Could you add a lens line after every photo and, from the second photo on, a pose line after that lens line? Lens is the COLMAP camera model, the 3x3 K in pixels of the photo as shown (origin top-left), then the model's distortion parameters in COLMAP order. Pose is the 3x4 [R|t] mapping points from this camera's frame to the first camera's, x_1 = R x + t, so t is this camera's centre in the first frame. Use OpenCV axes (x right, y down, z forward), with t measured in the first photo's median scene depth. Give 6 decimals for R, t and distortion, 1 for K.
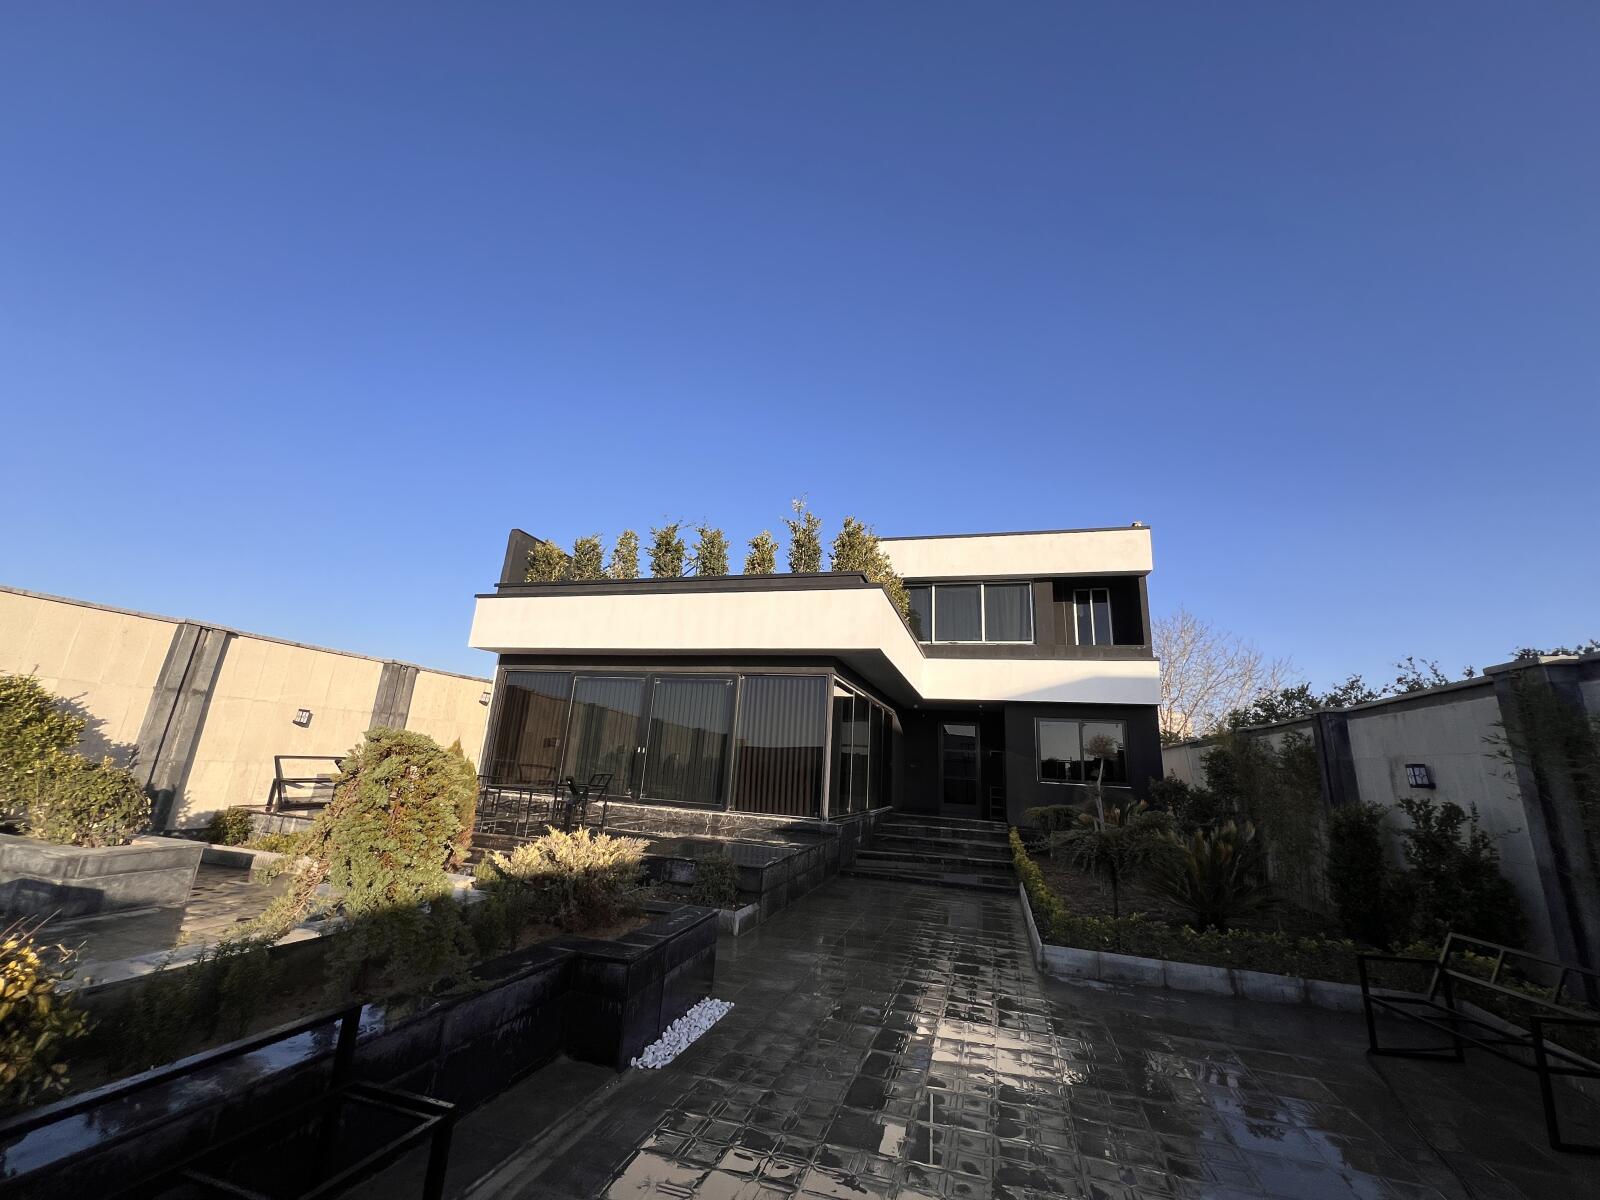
lens RADIAL K [[644.7, 0, 796.8], [0, 644.7, 588.0], [0, 0, 1]] dist [0.001126, 0.000143]
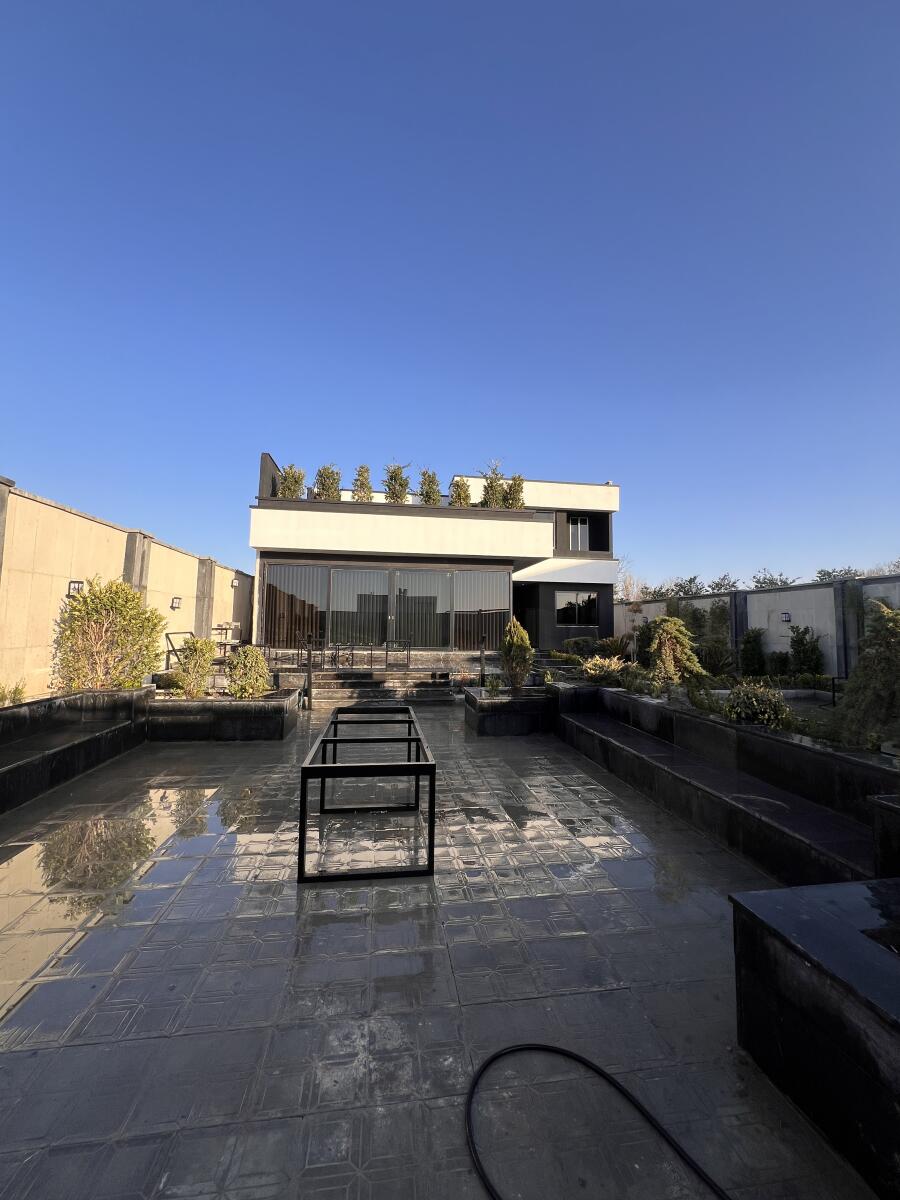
lens RADIAL K [[483.5, 0, 453.8], [0, 483.5, 591.1], [0, 0, 1]] dist [0.001126, 0.000143]
pose [[0.904685, -0.013475, 0.425867, -0.533928], [-0.077737, 0.977503, 0.196071, -0.043904], [-0.418928, -0.210489, 0.883286, -0.065572]]
